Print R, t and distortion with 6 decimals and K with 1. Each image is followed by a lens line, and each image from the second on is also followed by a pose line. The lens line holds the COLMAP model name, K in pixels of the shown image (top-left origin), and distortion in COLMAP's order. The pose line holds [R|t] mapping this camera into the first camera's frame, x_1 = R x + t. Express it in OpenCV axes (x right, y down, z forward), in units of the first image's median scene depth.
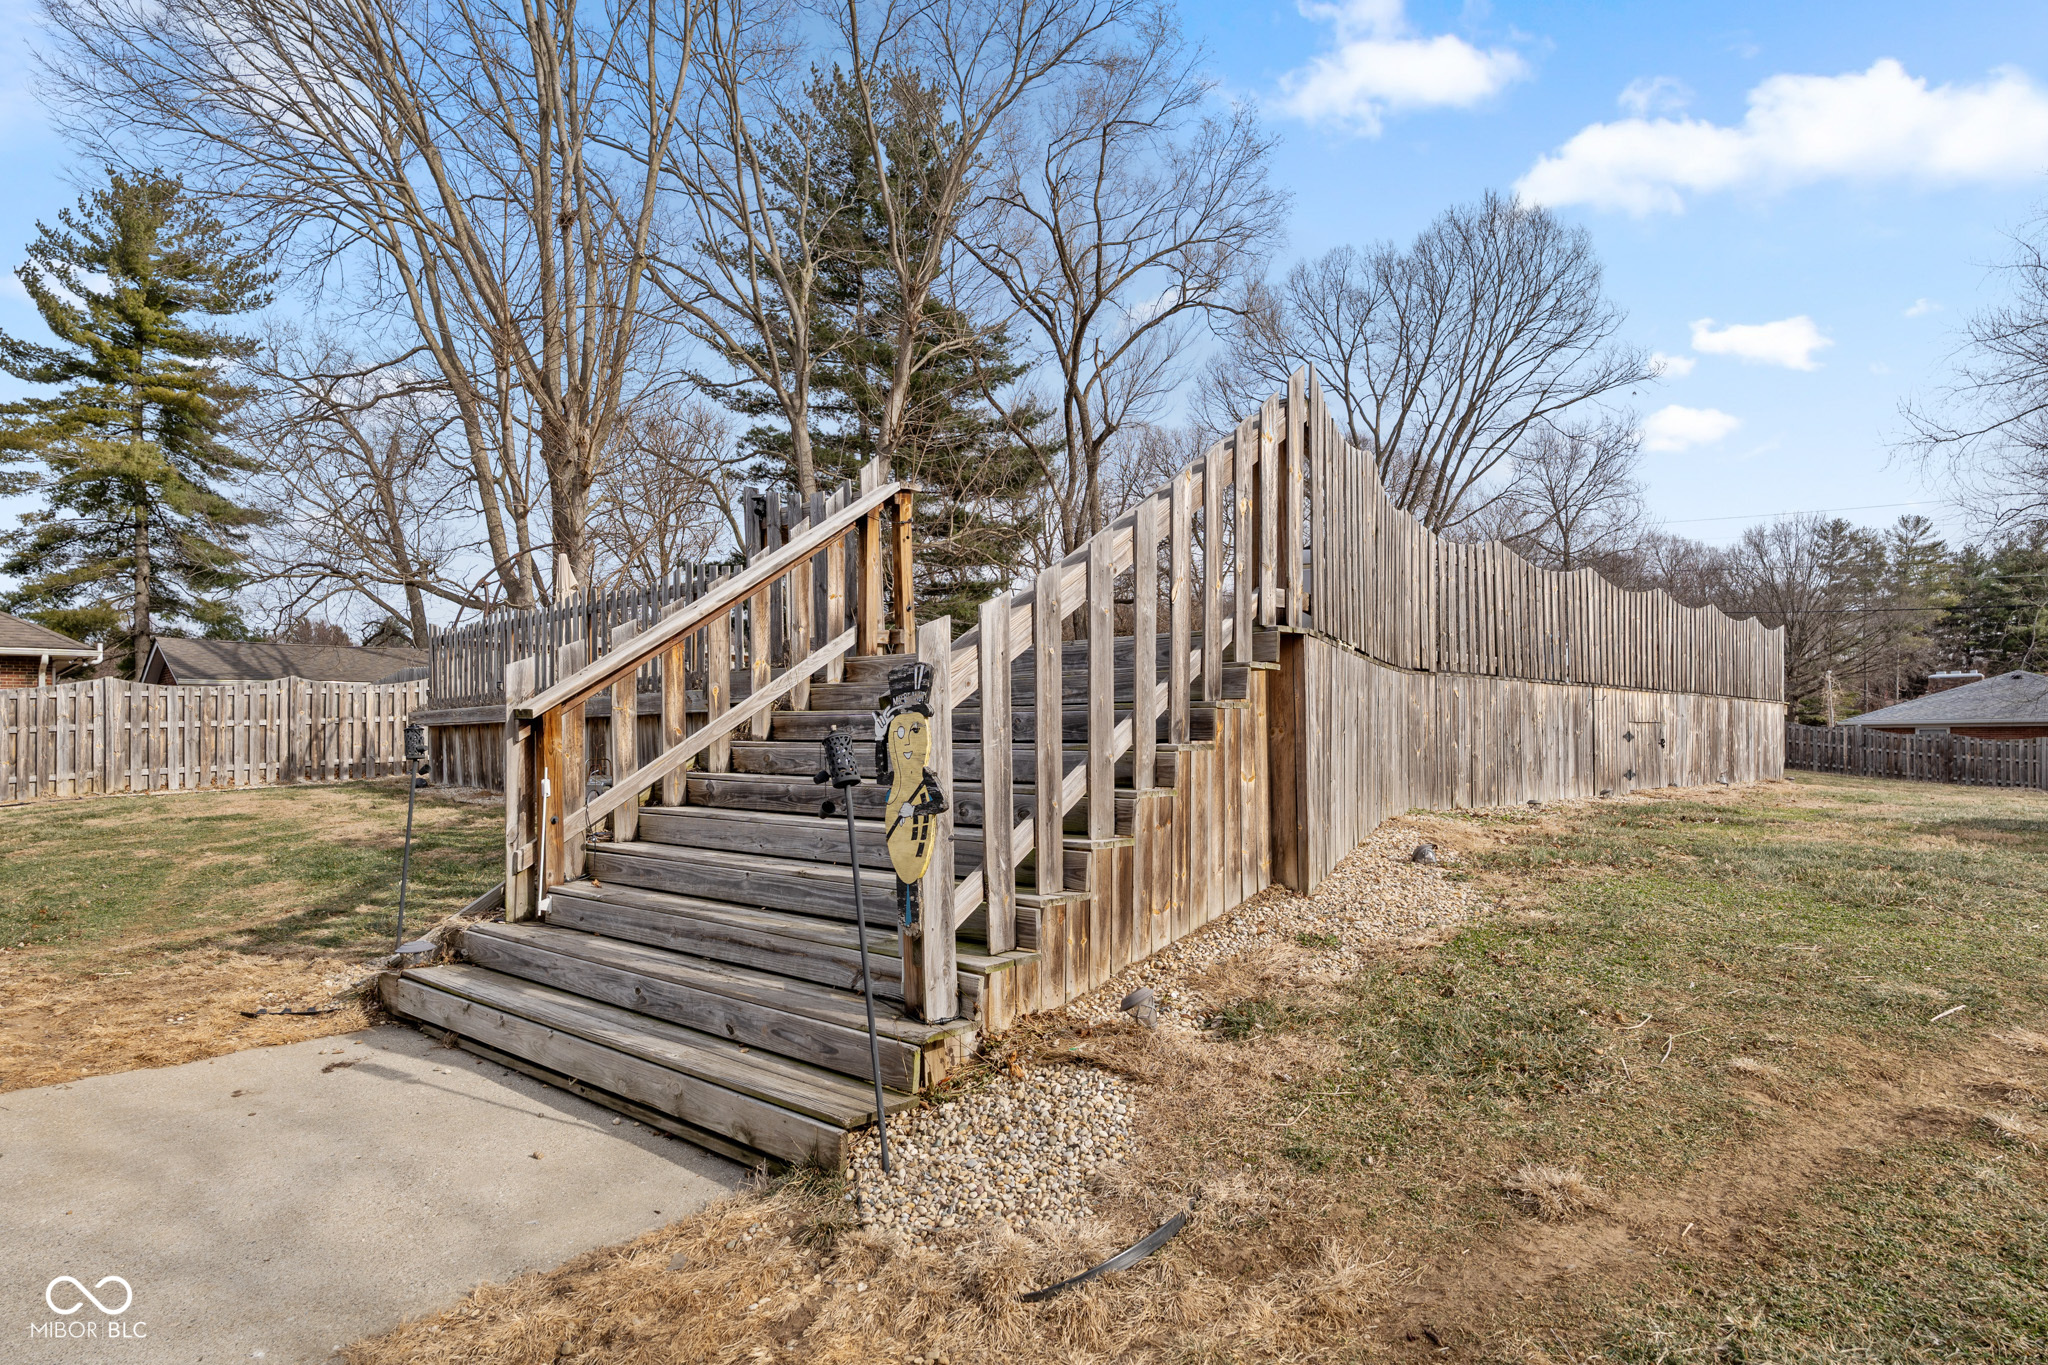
lens RADIAL K [[1121.3, 0, 1006.8], [0, 1121.3, 728.8], [0, 0, 1]] dist [-0.010658, 0.001190]
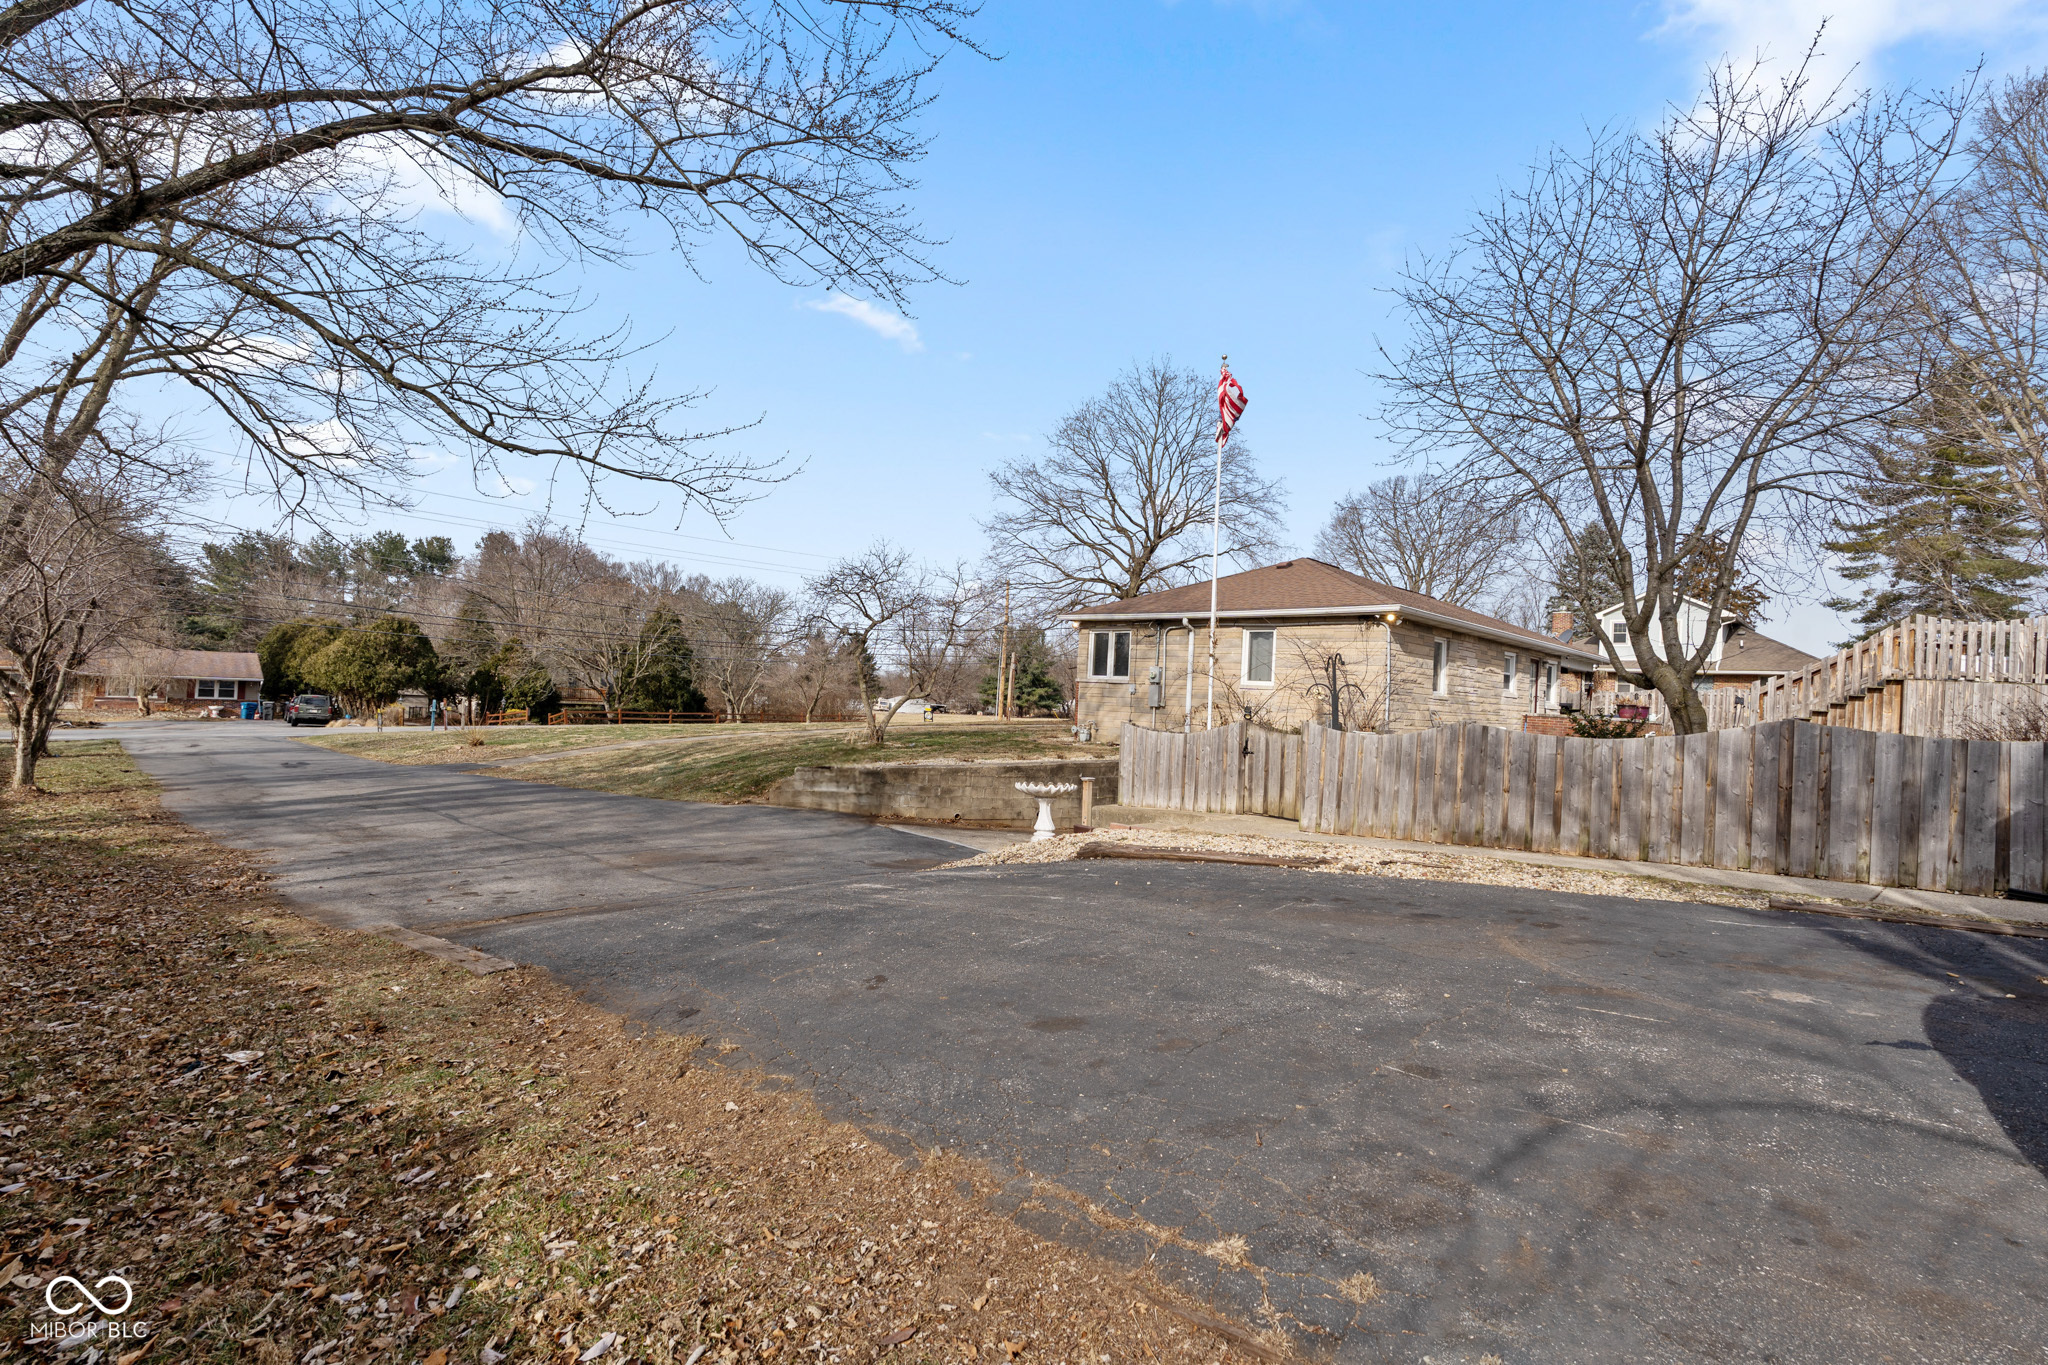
lens RADIAL K [[913.3, 0, 1023.9], [0, 913.3, 687.7], [0, 0, 1]] dist [-0.003257, -0.001222]
pose [[0.024882, 0.003244, -0.999685, 0.468658], [-0.043375, 0.999057, 0.002162, 0.010942], [0.998749, 0.043307, 0.024999, -0.314804]]
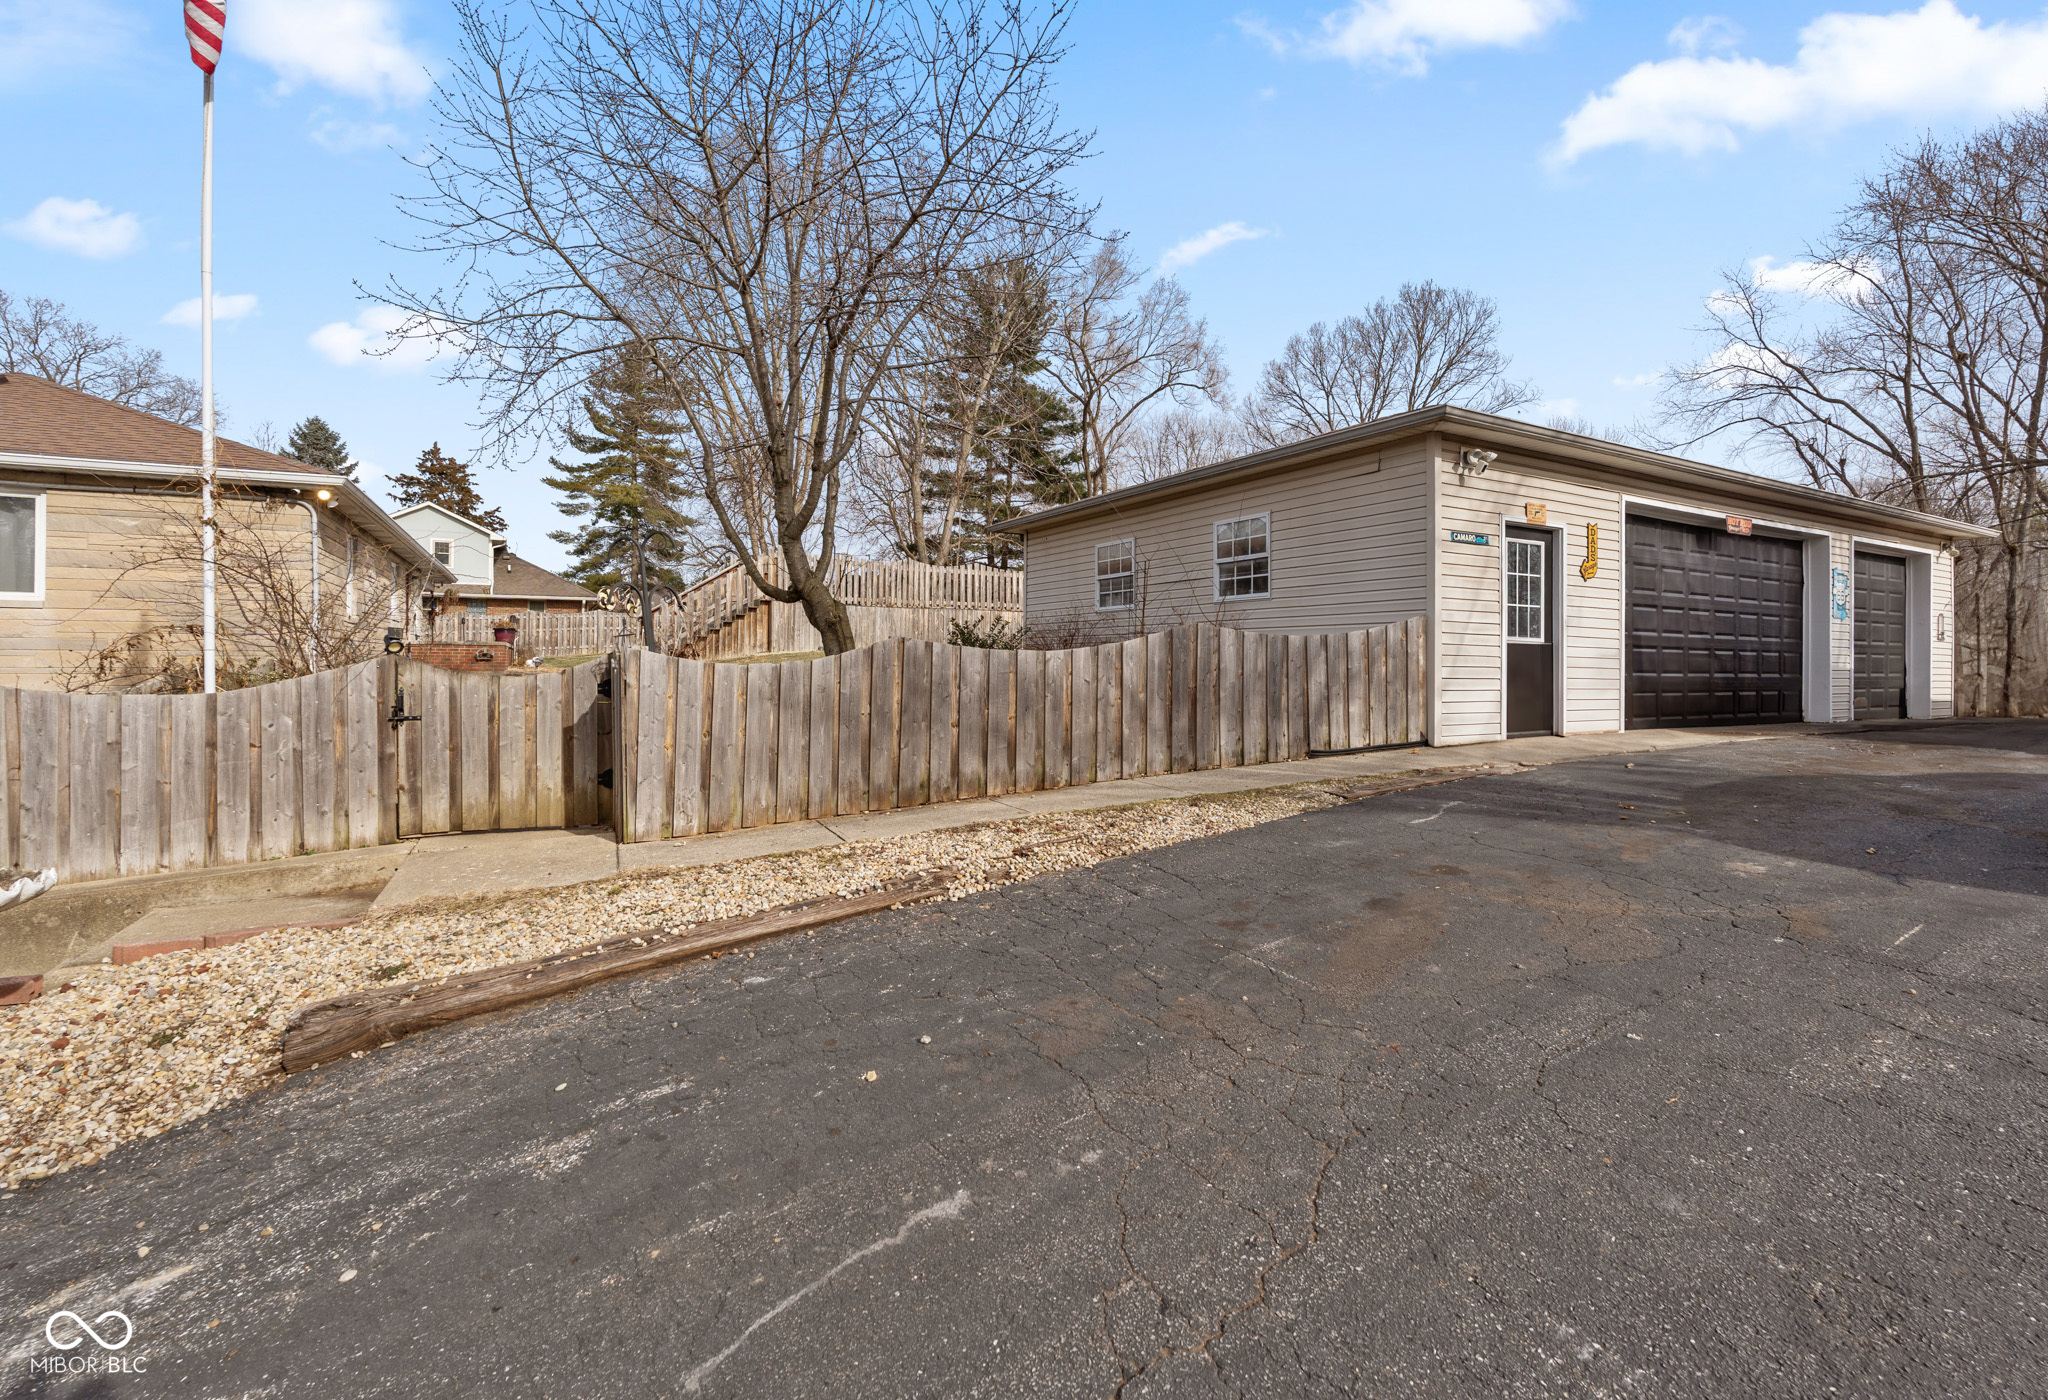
lens RADIAL K [[948.9, 0, 1053.3], [0, 948.9, 647.8], [0, 0, 1]] dist [-0.001834, -0.000093]
pose [[0.963295, 0.009008, -0.268294, 0.334680], [-0.010420, 0.999938, -0.003842, 0.016690], [0.268242, 0.006497, 0.963330, -0.351226]]
